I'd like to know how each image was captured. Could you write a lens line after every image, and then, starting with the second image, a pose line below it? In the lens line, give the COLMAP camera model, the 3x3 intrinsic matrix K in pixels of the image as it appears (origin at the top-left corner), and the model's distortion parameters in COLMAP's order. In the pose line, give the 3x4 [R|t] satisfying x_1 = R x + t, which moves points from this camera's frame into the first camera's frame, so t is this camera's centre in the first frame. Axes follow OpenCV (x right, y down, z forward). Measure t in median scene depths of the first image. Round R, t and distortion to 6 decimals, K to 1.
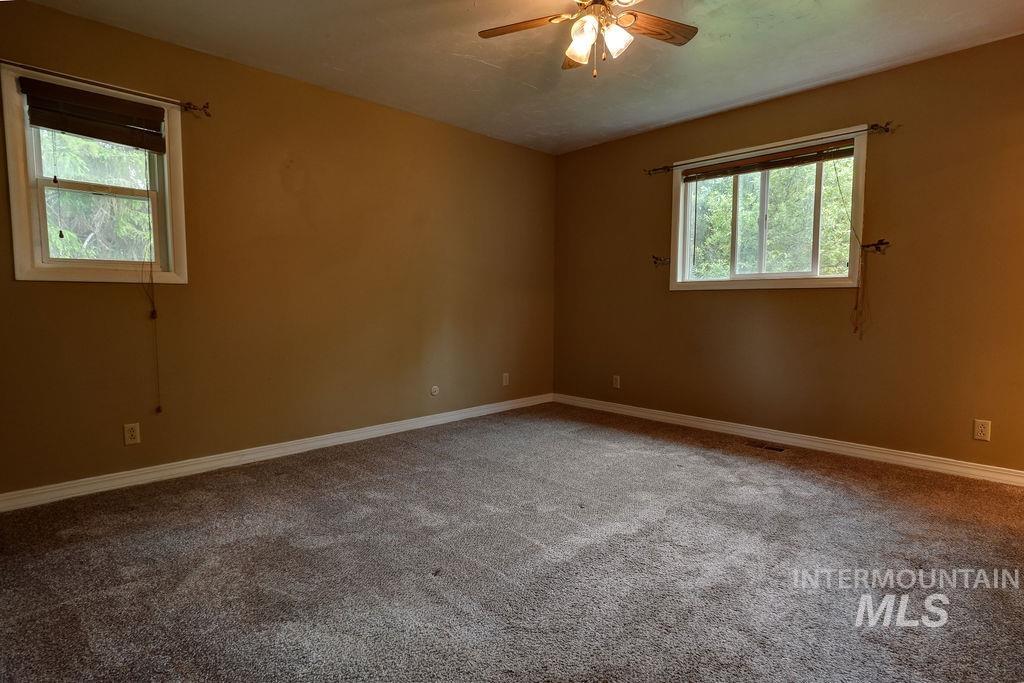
lens RADIAL K [[519.4, 0, 512.0], [0, 519.4, 341.5], [0, 0, 1]] dist [0.000897, 0.000365]
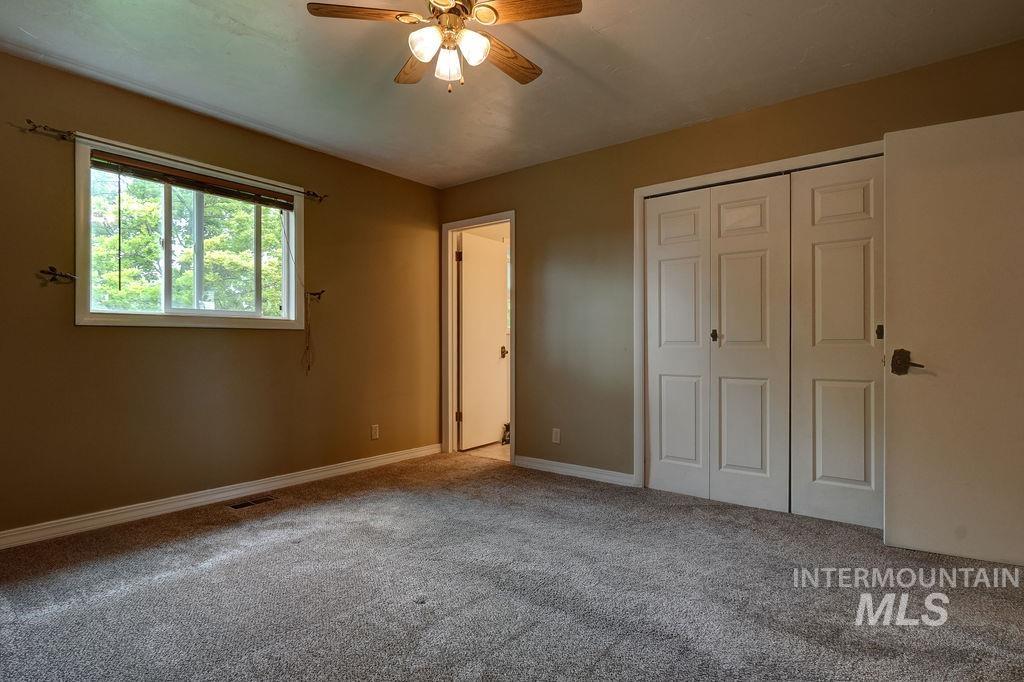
lens RADIAL K [[519.4, 0, 512.0], [0, 519.4, 341.0], [0, 0, 1]] dist [0.000897, 0.000365]
pose [[-0.108313, 0.000218, 0.994117, -0.469386], [0.071636, 0.997402, 0.007586, -0.053382], [-0.991532, 0.072036, -0.108047, 0.641856]]
